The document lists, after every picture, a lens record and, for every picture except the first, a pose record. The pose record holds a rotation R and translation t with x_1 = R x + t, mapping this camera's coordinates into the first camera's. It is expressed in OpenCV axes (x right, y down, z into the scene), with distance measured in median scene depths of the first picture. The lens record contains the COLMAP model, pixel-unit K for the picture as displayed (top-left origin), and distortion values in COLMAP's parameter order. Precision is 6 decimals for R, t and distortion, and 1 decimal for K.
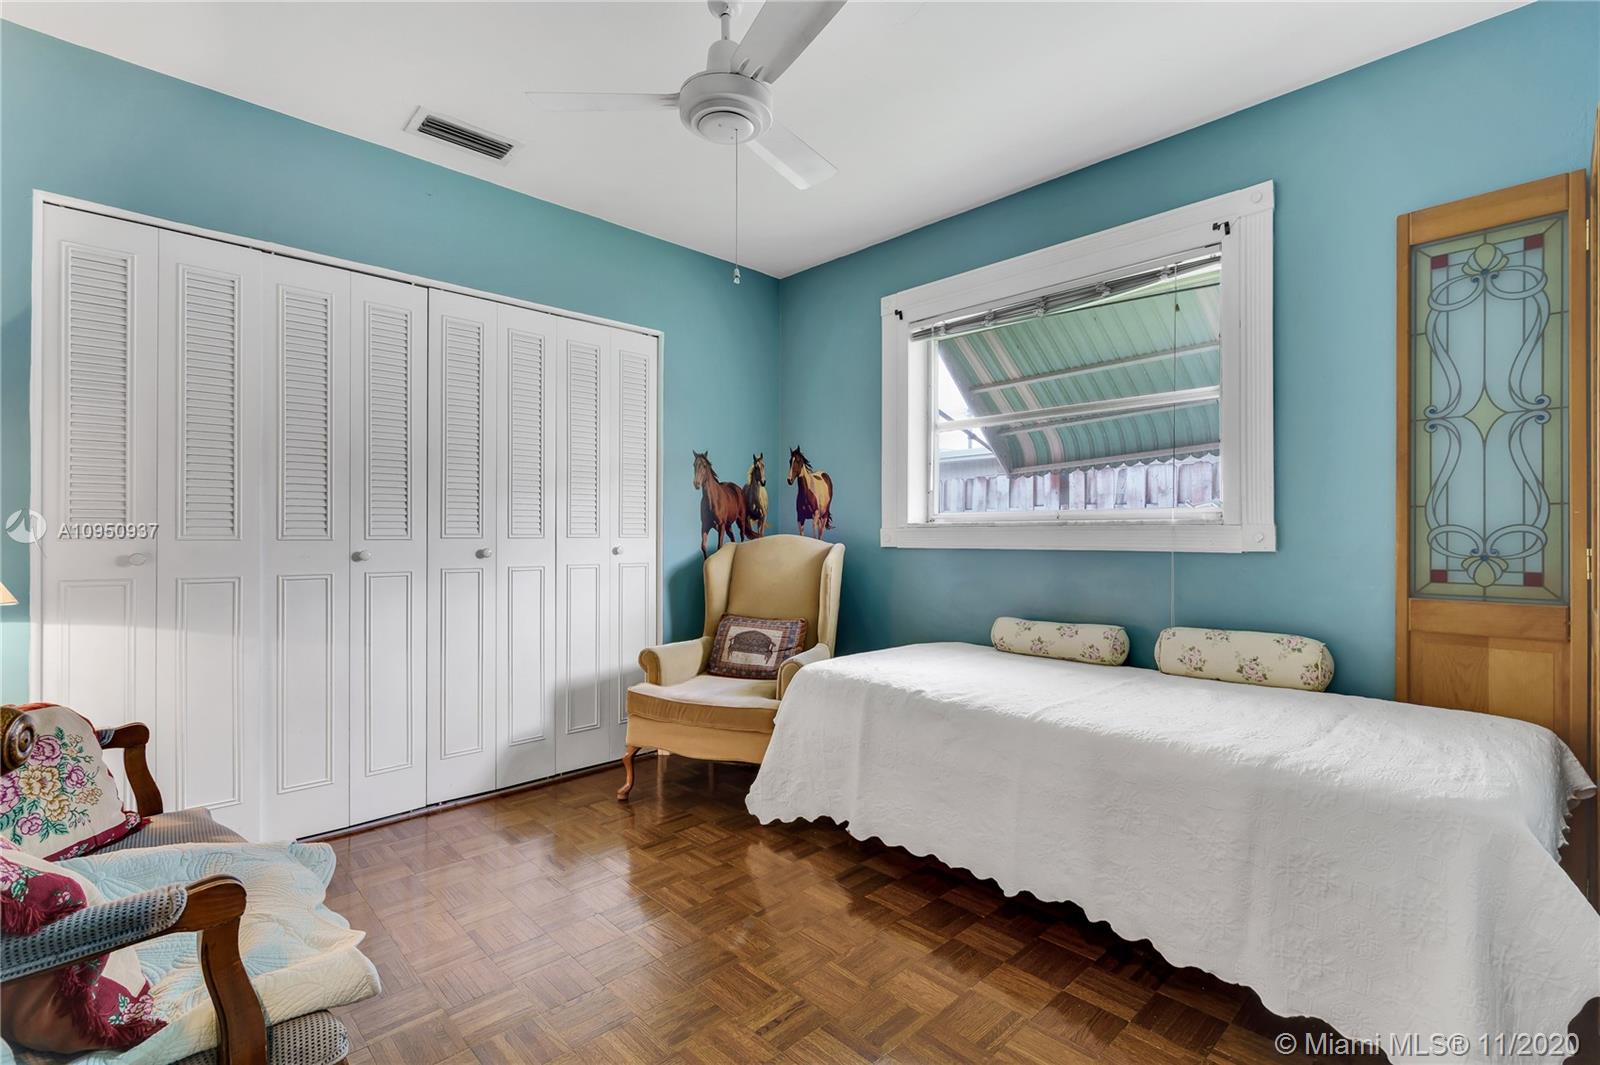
lens RADIAL K [[733.5, 0, 857.1], [0, 733.5, 536.5], [0, 0, 1]] dist [-0.001173, 0.000236]
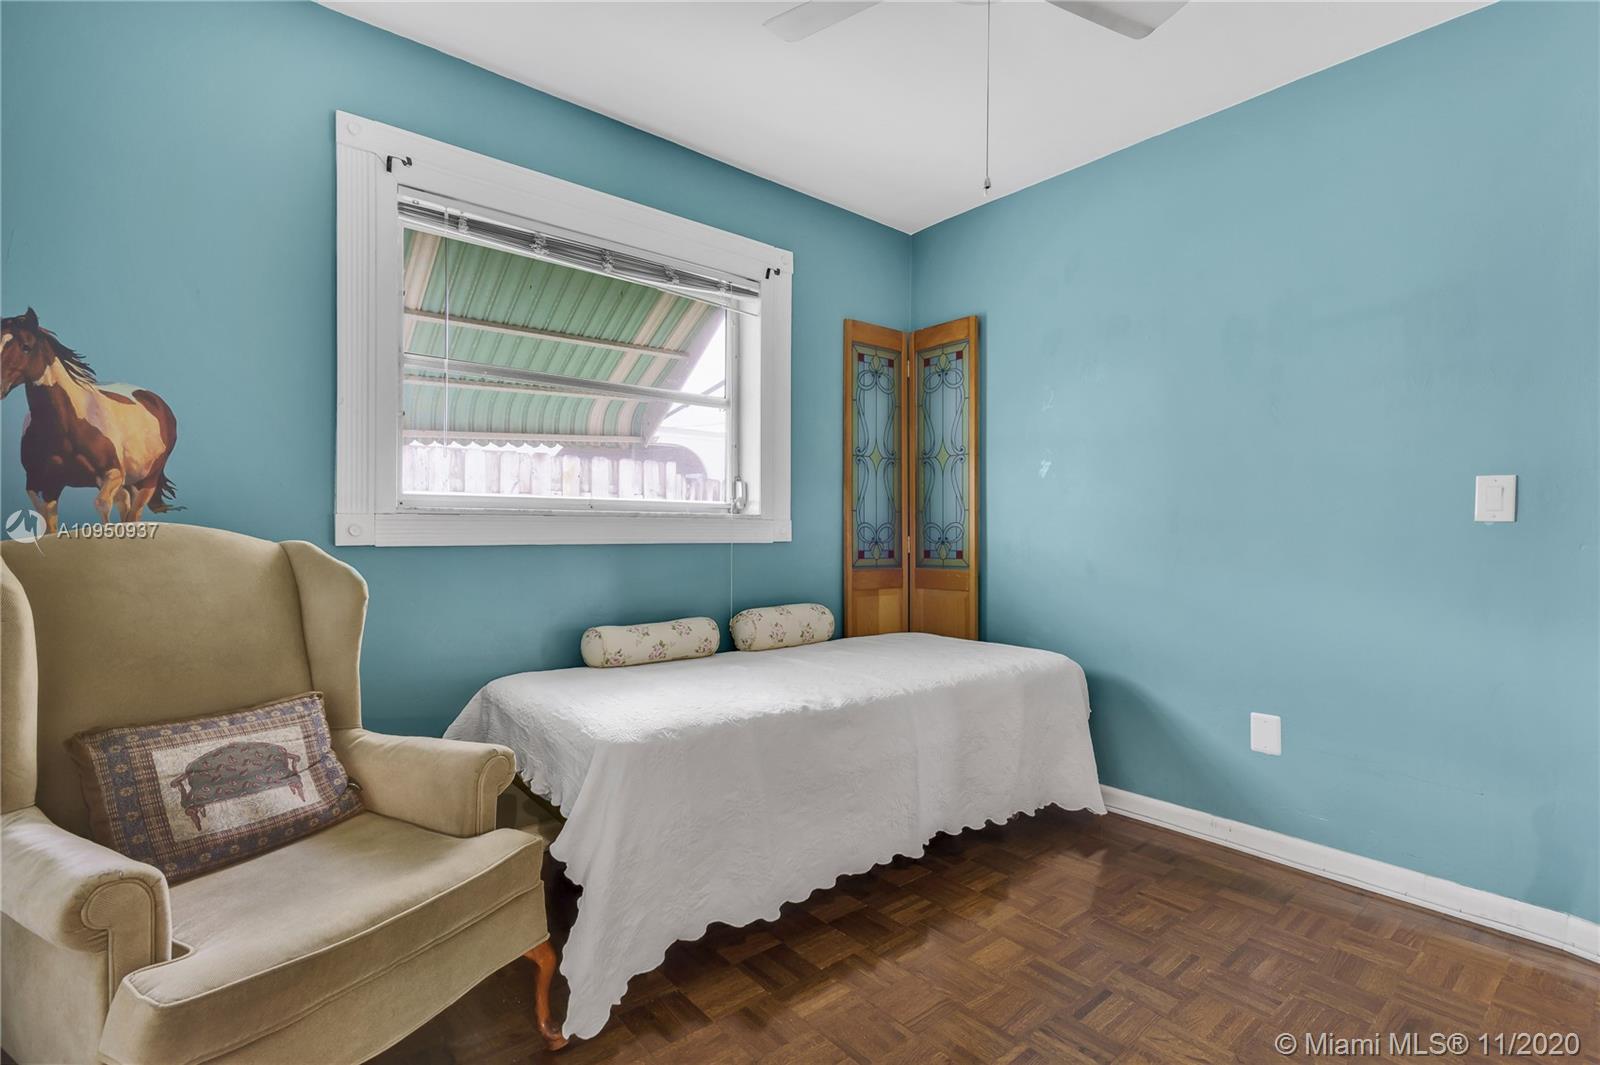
lens RADIAL K [[735.0, 0, 790.8], [0, 735.0, 540.0], [0, 0, 1]] dist [-0.001465, 0.000640]
pose [[0.127800, -0.014479, 0.991694, -0.693394], [-0.005205, 0.999870, 0.015269, -0.001428], [-0.991786, -0.007113, 0.127708, 0.806238]]
